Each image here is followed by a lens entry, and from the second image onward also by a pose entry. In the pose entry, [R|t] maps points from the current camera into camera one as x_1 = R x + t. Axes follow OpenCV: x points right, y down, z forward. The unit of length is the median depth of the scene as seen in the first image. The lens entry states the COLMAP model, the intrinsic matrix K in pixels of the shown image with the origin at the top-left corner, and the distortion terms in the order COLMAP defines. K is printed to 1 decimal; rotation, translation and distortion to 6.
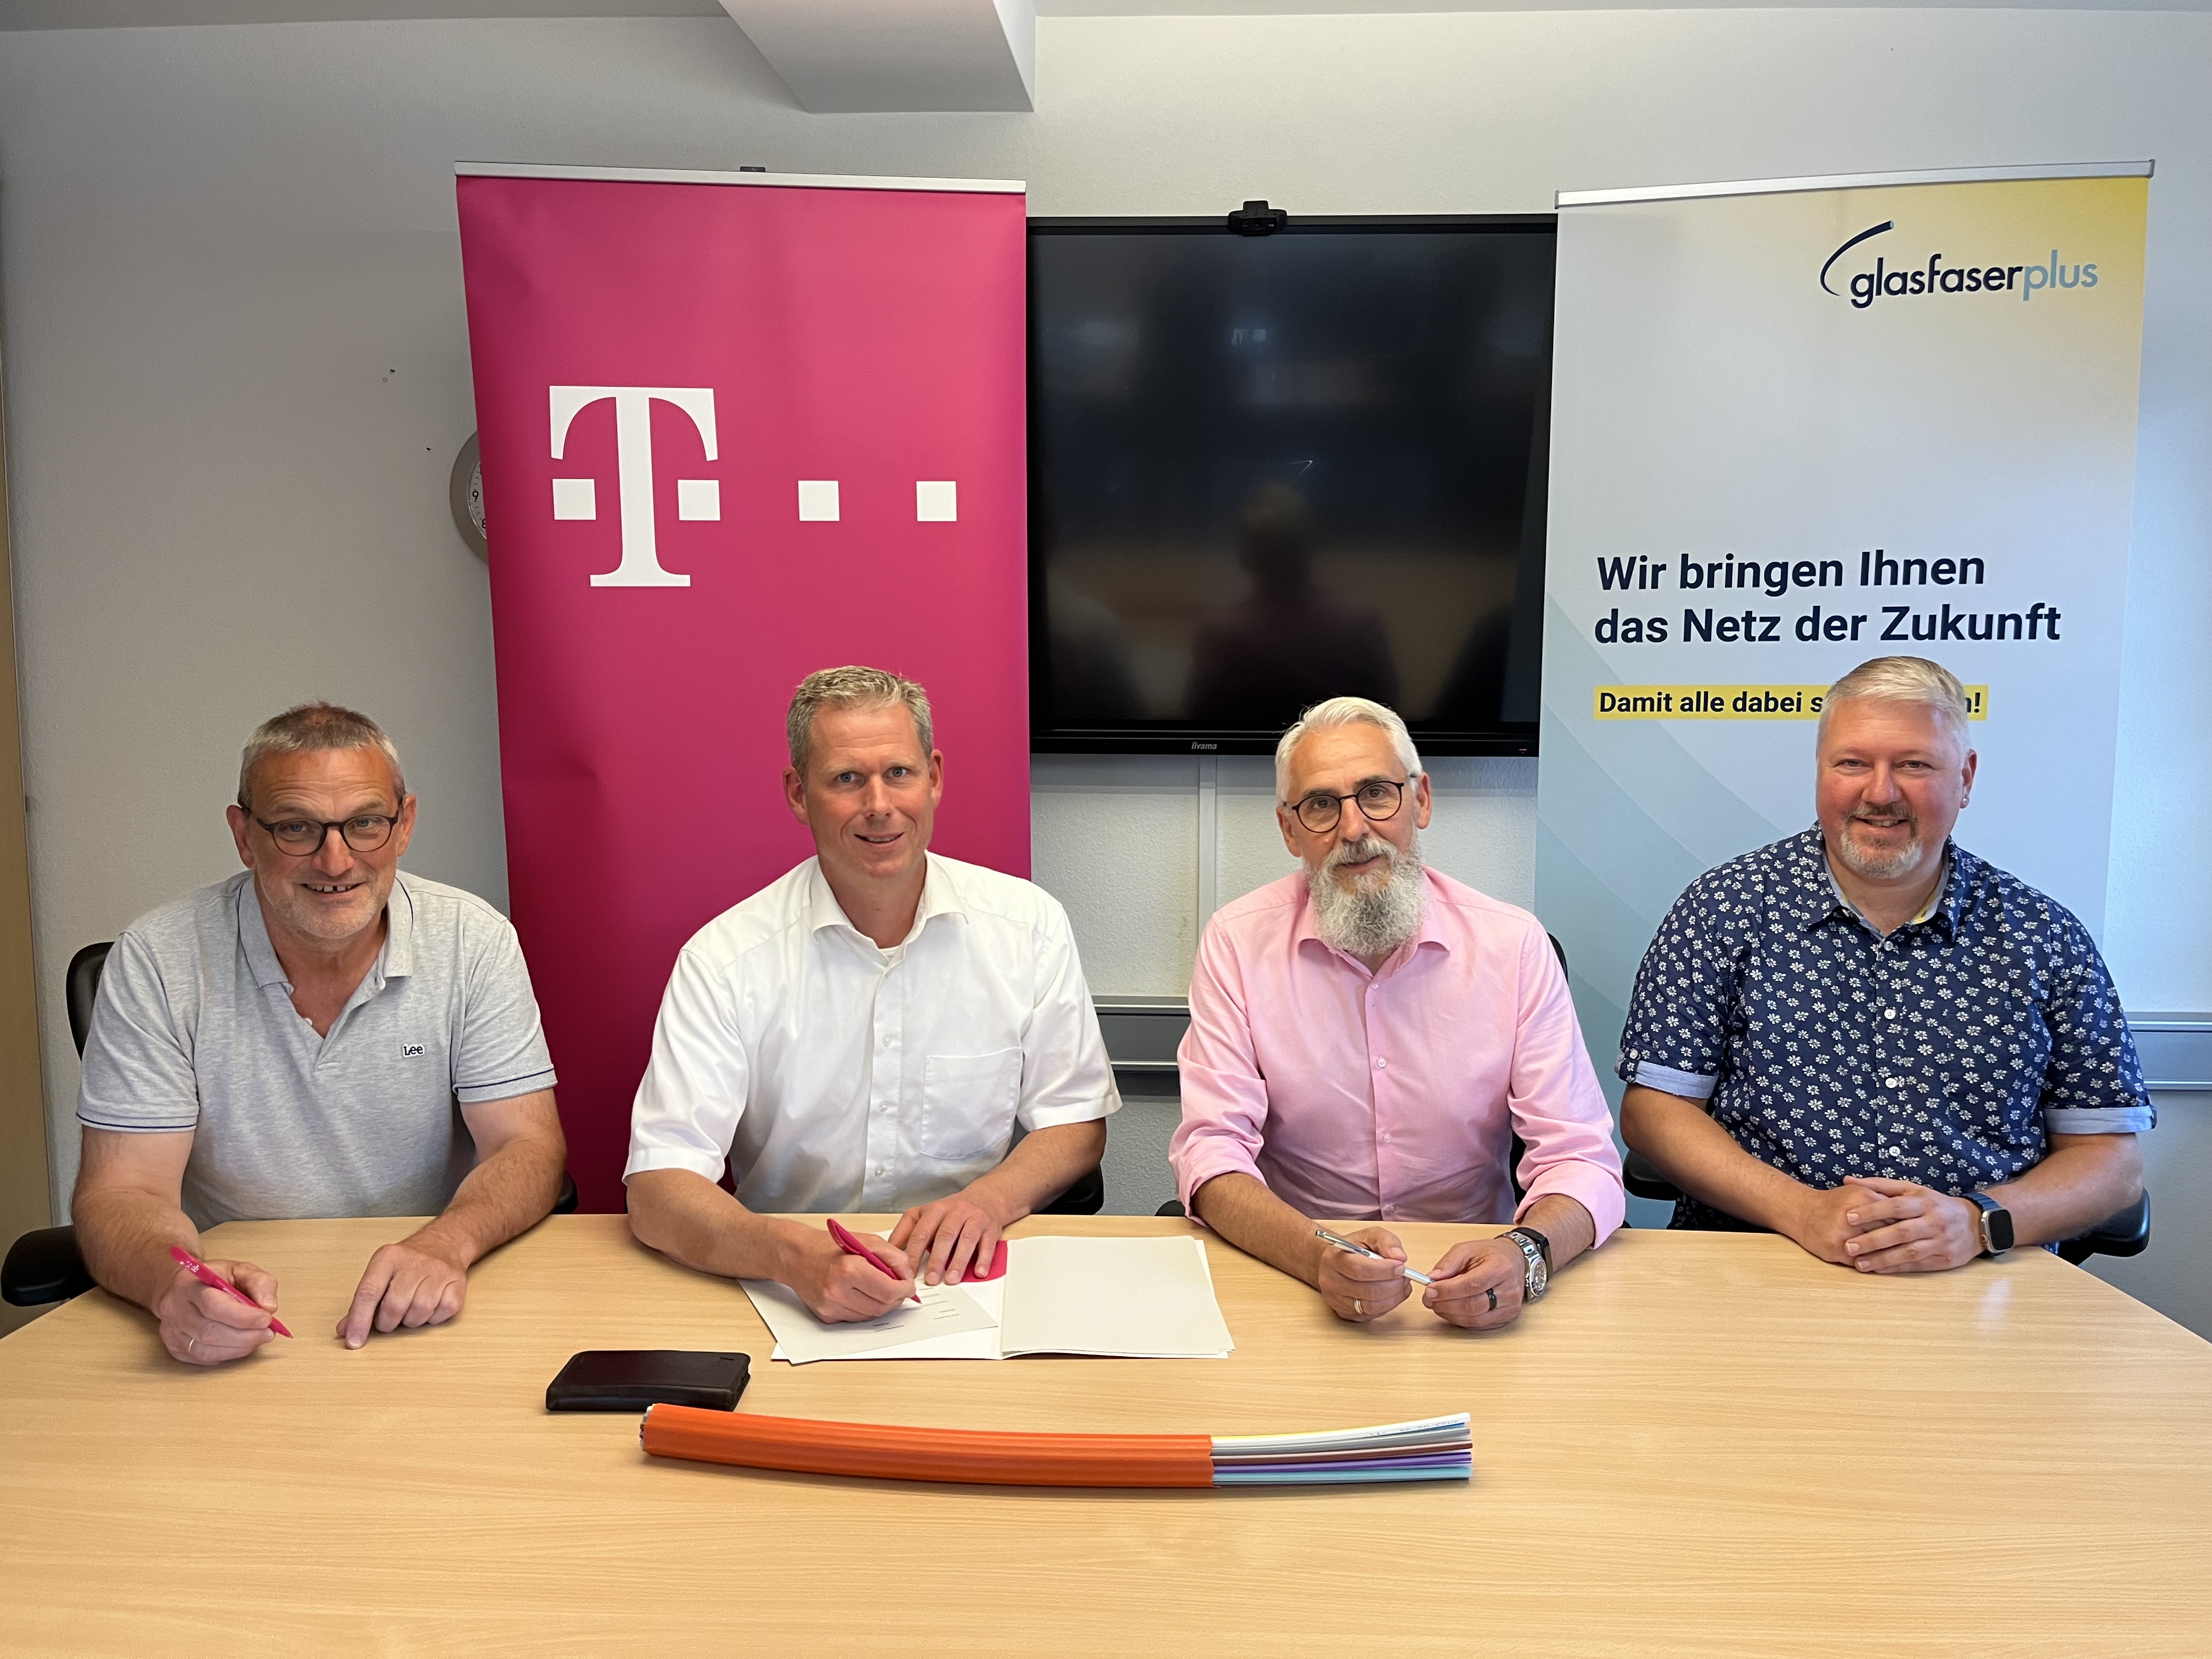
lens RADIAL K [[1767.2, 0, 1117.0], [0, 1767.2, 830.6], [0, 0, 1]] dist [0.036283, -0.049998]
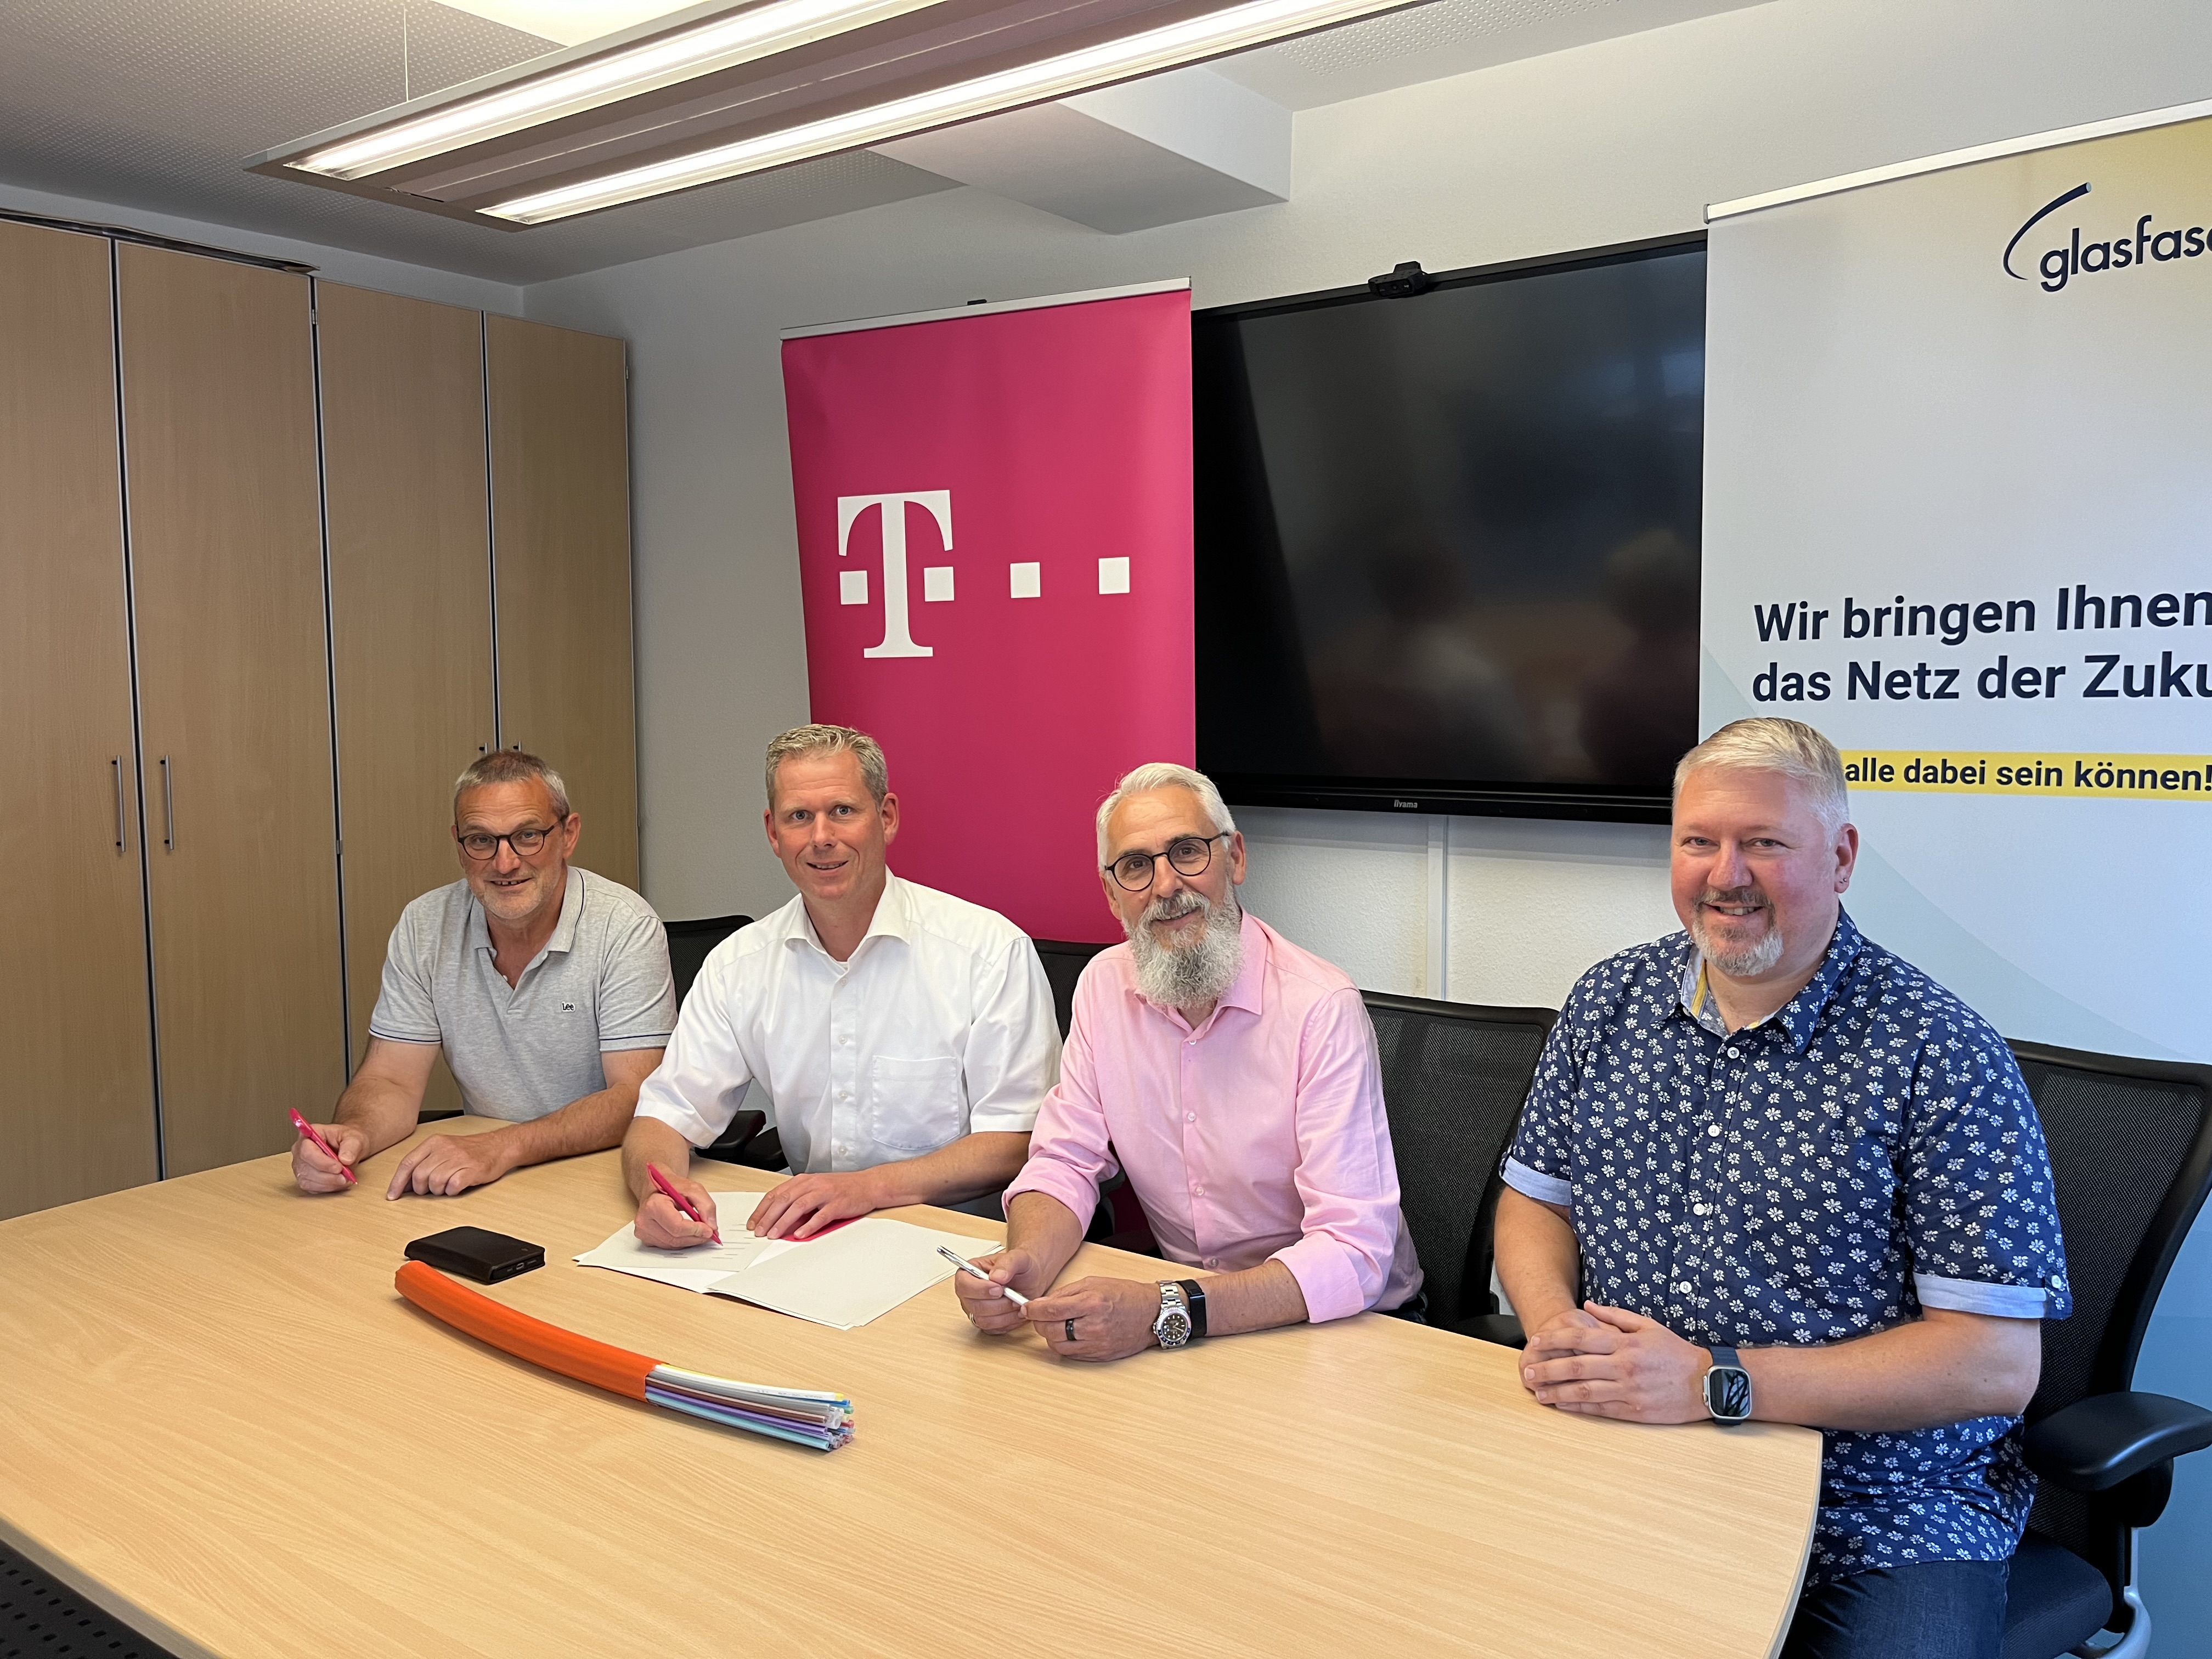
lens RADIAL K [[1767.2, 0, 1091.7], [0, 1767.2, 838.1], [0, 0, 1]] dist [0.036283, -0.049998]
pose [[0.823490, 0.041189, -0.565834, 0.663735], [-0.055964, 0.998394, -0.008771, -0.014438], [0.564565, 0.038889, 0.824472, 0.108206]]
